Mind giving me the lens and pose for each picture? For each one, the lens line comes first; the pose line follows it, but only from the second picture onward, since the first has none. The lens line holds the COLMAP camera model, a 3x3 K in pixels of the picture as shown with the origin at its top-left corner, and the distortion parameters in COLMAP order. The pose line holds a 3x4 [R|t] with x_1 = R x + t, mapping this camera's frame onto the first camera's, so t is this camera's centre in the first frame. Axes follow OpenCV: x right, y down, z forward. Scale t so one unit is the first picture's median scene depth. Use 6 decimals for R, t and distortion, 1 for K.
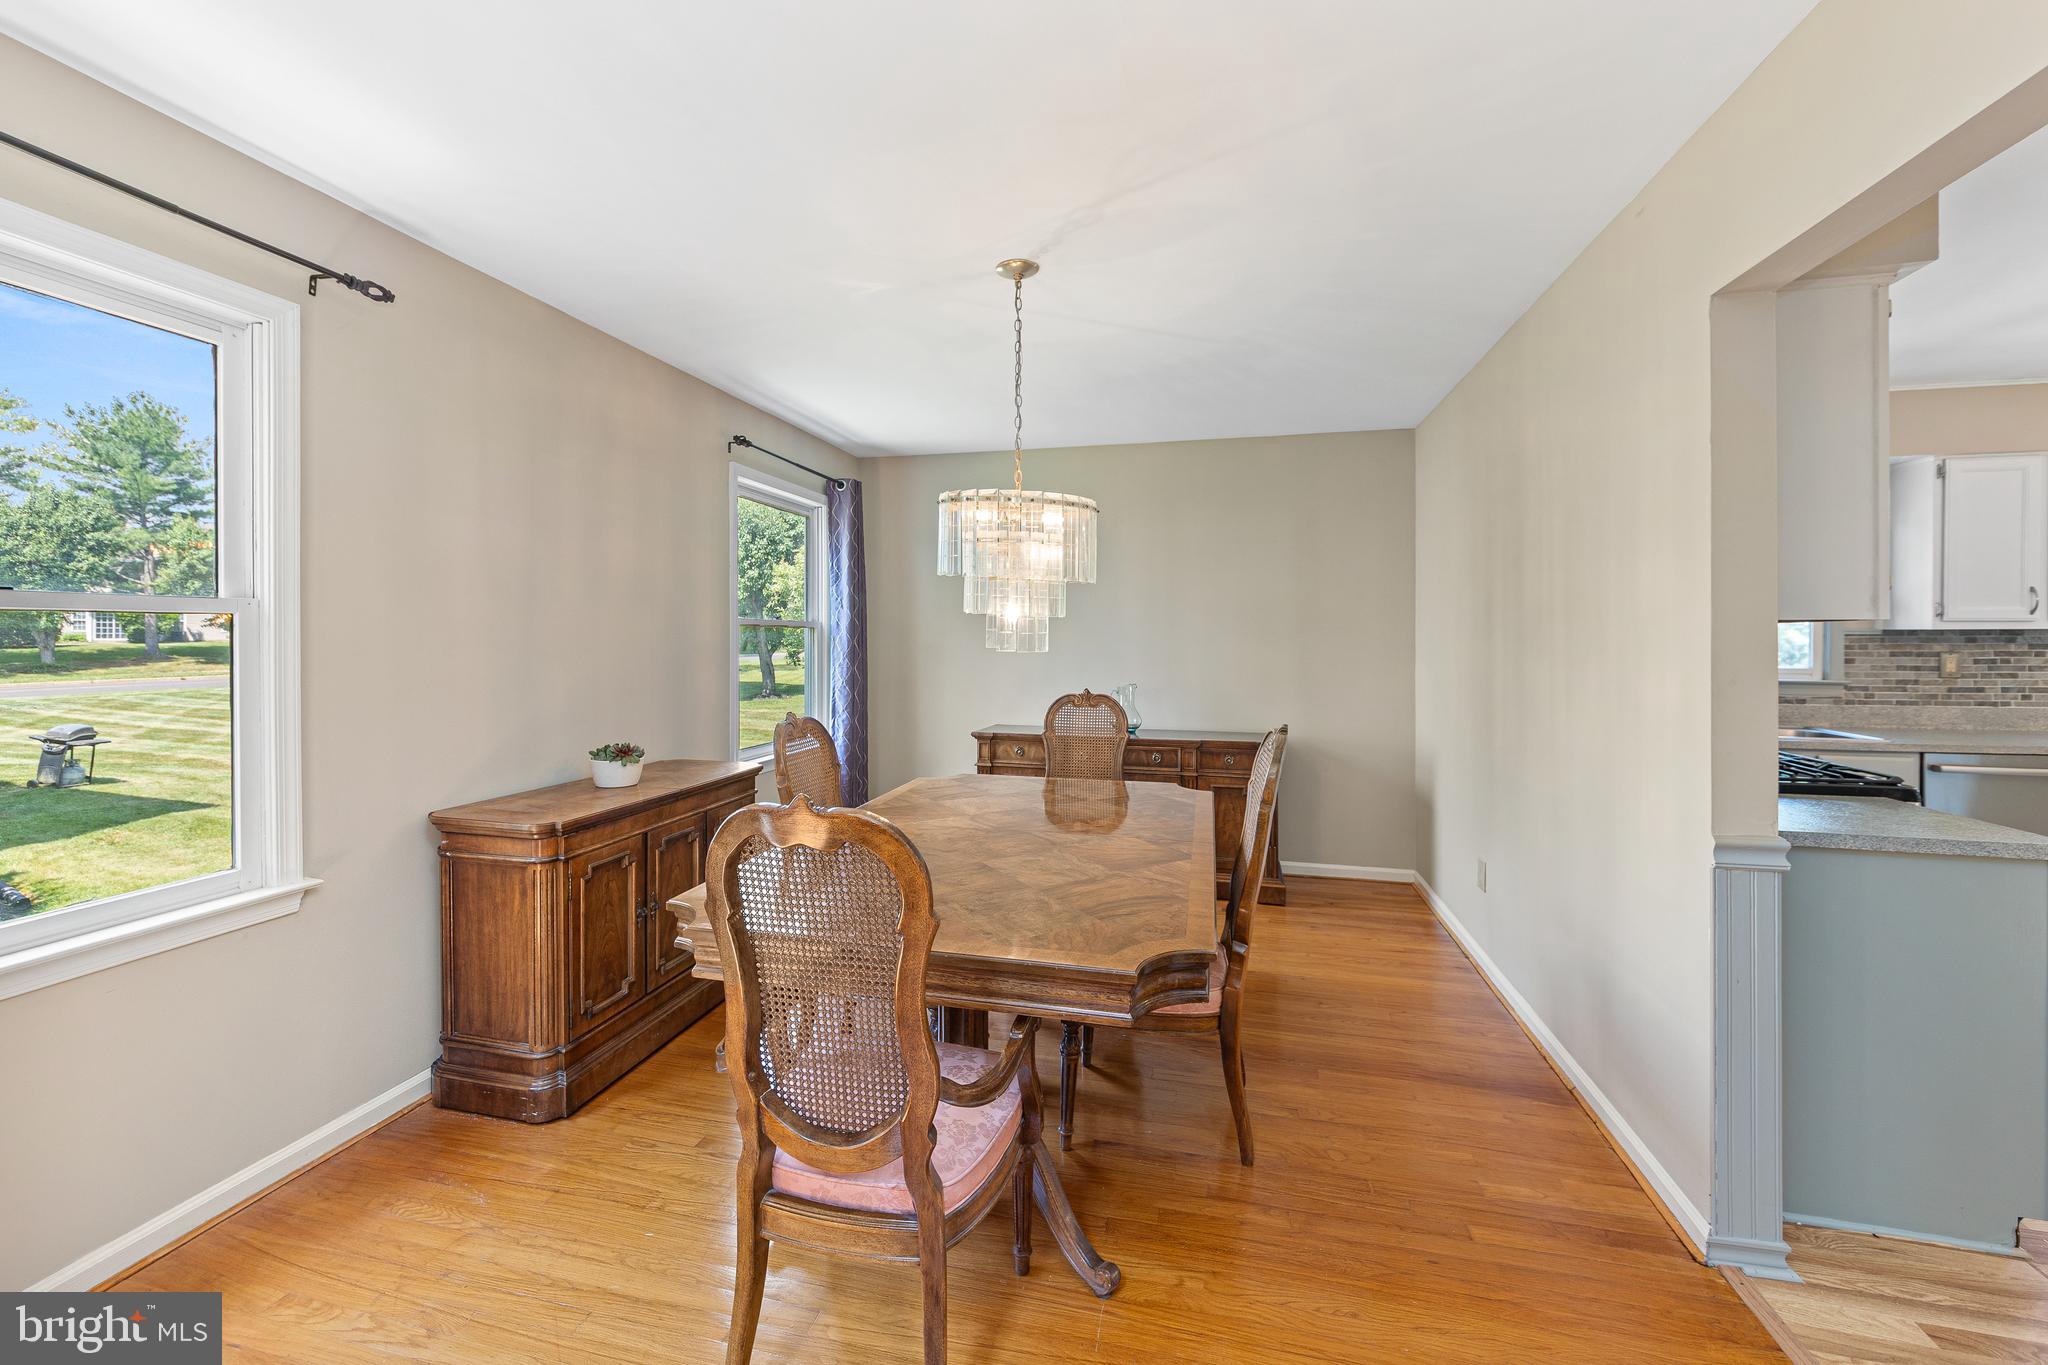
lens RADIAL K [[847.4, 0, 1021.7], [0, 847.4, 637.6], [0, 0, 1]] dist [0.001444, 0.000419]
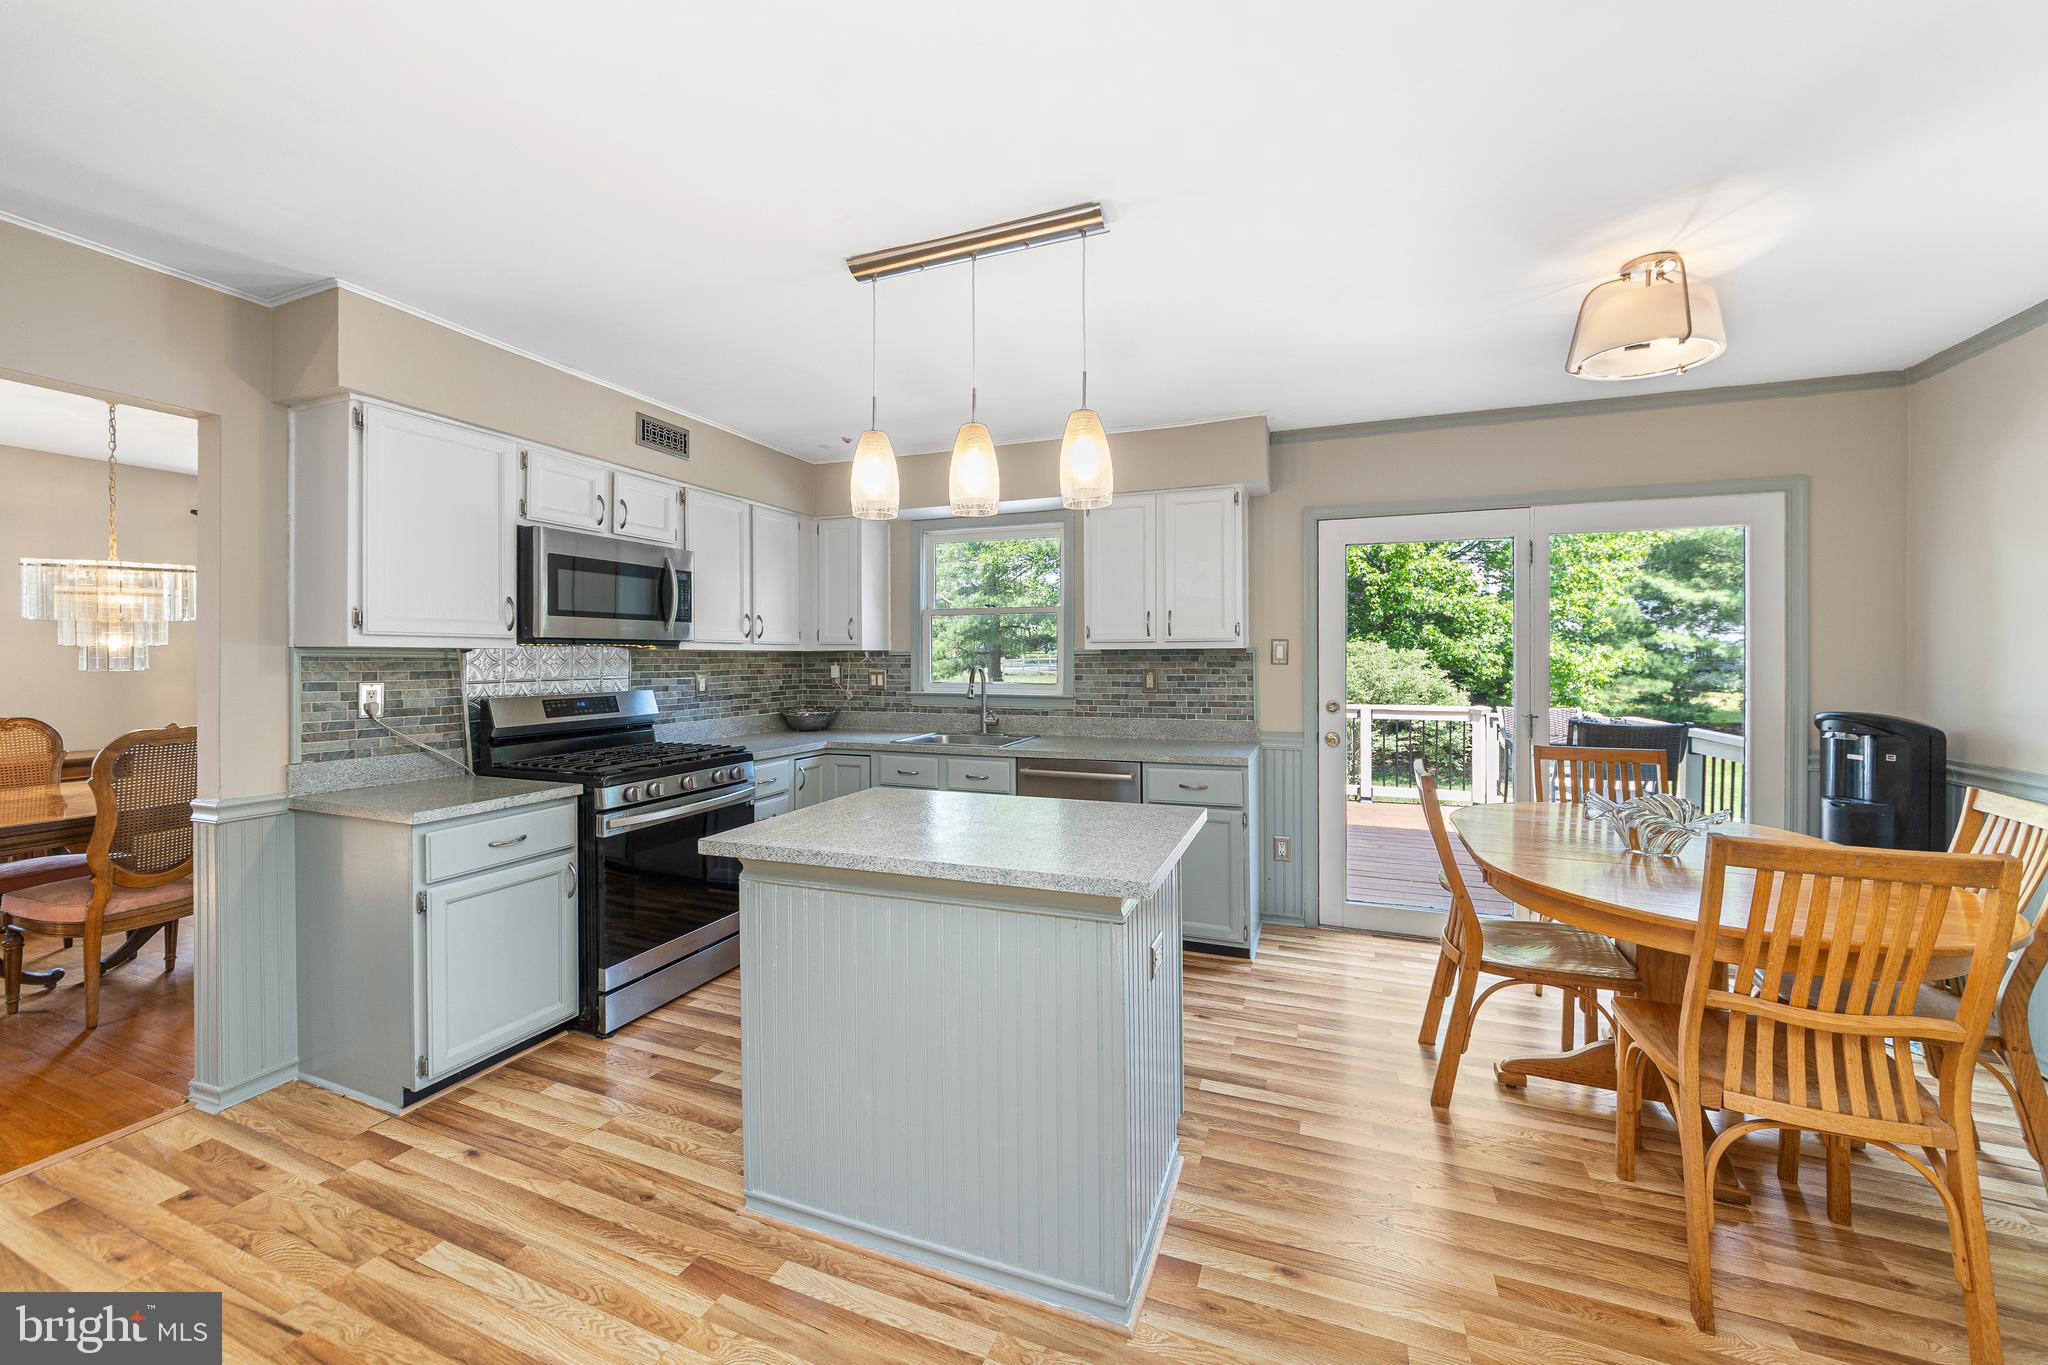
lens RADIAL K [[775.6, 0, 1014.6], [0, 775.6, 663.6], [0, 0, 1]] dist [-0.001003, -0.000038]
pose [[0.987797, -0.001640, -0.155736, 1.078513], [0.003042, 0.999957, 0.008767, -0.000351], [0.155715, -0.009133, 0.987760, -0.028550]]
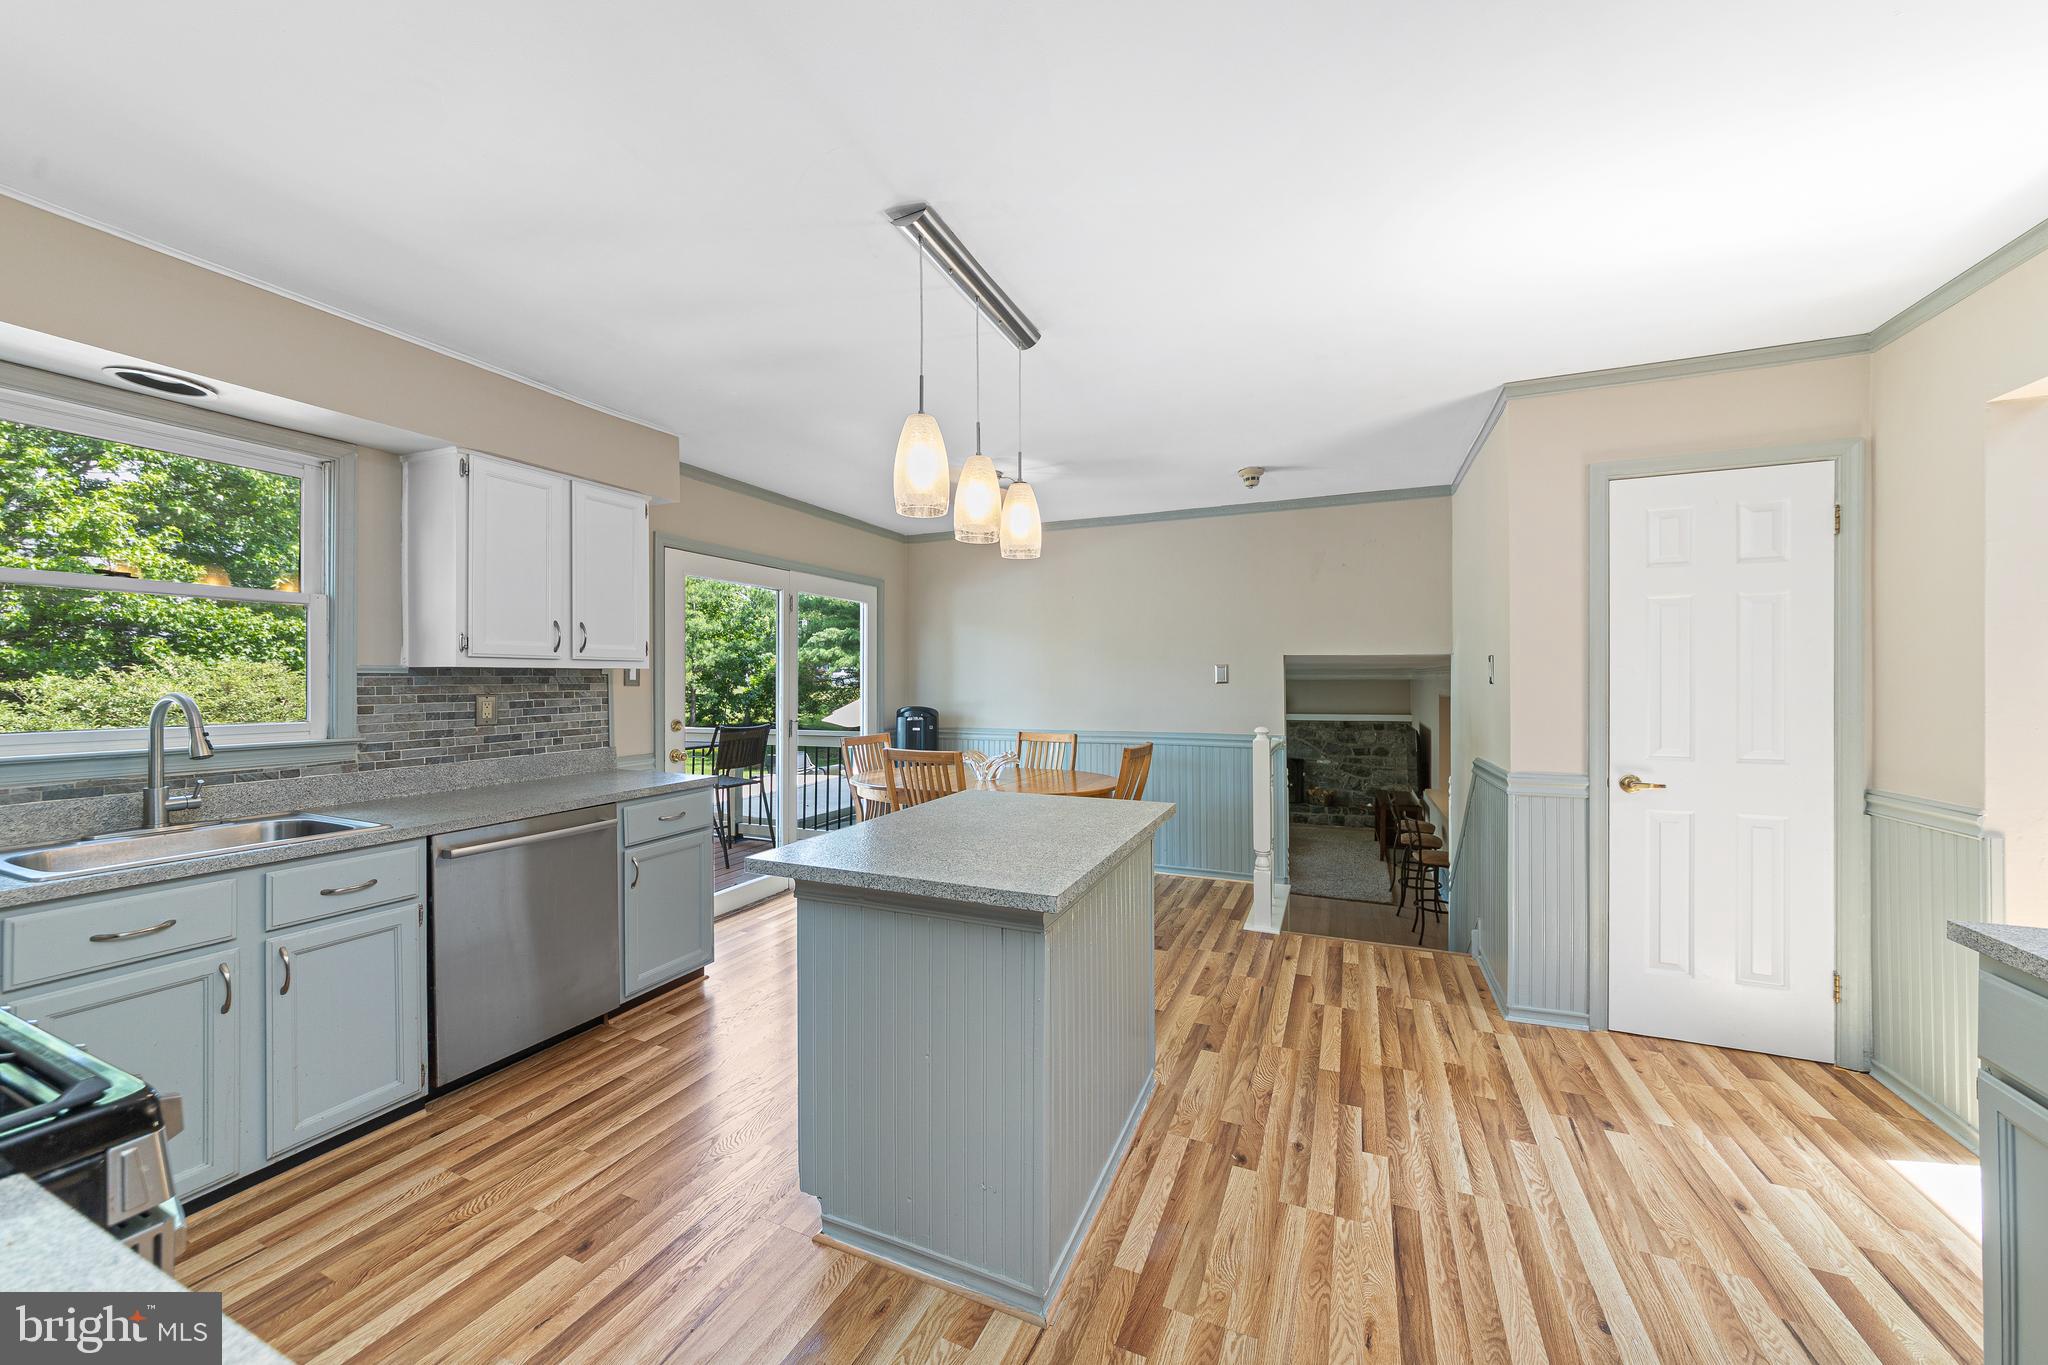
lens RADIAL K [[737.6, 0, 1014.7], [0, 737.6, 685.4], [0, 0, 1]] dist [0.009259, 0.000065]
pose [[0.201172, -0.010512, 0.979500, 0.477683], [0.002865, 0.999944, 0.010143, 0.001775], [-0.979552, 0.000766, 0.201191, 0.337451]]
